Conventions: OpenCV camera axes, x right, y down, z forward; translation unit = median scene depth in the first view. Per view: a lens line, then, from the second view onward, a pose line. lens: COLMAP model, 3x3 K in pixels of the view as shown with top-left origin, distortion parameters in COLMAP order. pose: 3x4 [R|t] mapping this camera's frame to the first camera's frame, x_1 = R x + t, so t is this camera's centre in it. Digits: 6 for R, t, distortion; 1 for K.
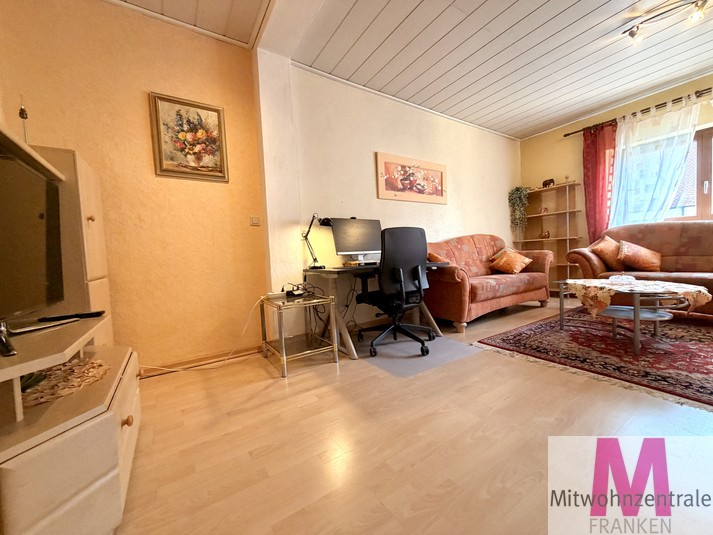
lens RADIAL K [[284.7, 0, 358.4], [0, 284.7, 270.3], [0, 0, 1]] dist [0.001980, 0.000281]
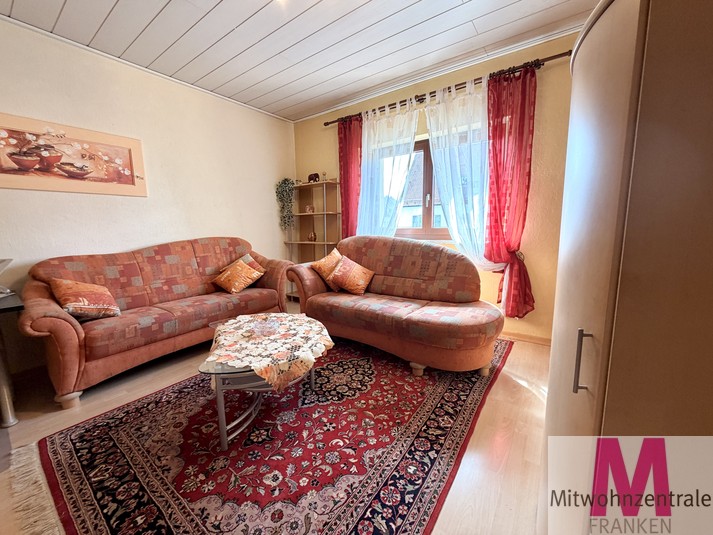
lens RADIAL K [[284.7, 0, 357.6], [0, 284.7, 269.0], [0, 0, 1]] dist [0.001980, 0.000281]
pose [[0.933750, -0.021295, 0.357291, 0.578749], [-0.009029, 0.996509, 0.082990, -0.122079], [-0.357811, -0.080718, 0.930299, 0.138895]]
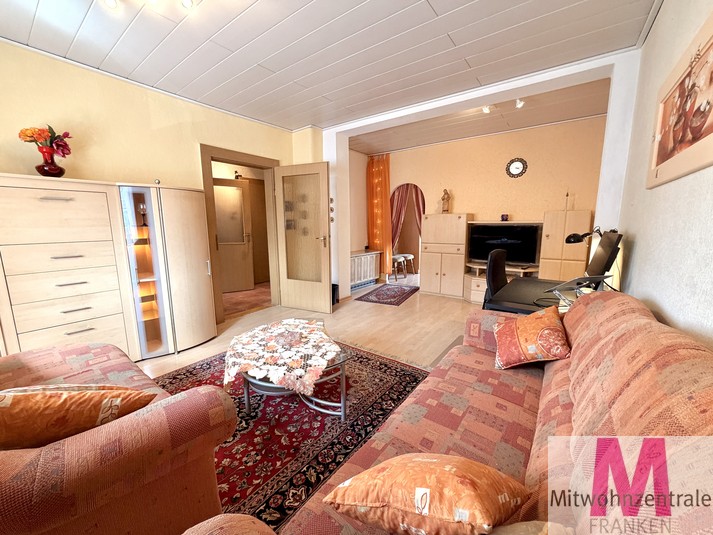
lens RADIAL K [[284.7, 0, 356.9], [0, 284.7, 267.7], [0, 0, 1]] dist [0.001980, 0.000281]
pose [[-0.938528, 0.110235, -0.327130, 0.642382], [0.036683, 0.974125, 0.223014, -0.218079], [0.343249, 0.197305, -0.918287, 1.156568]]
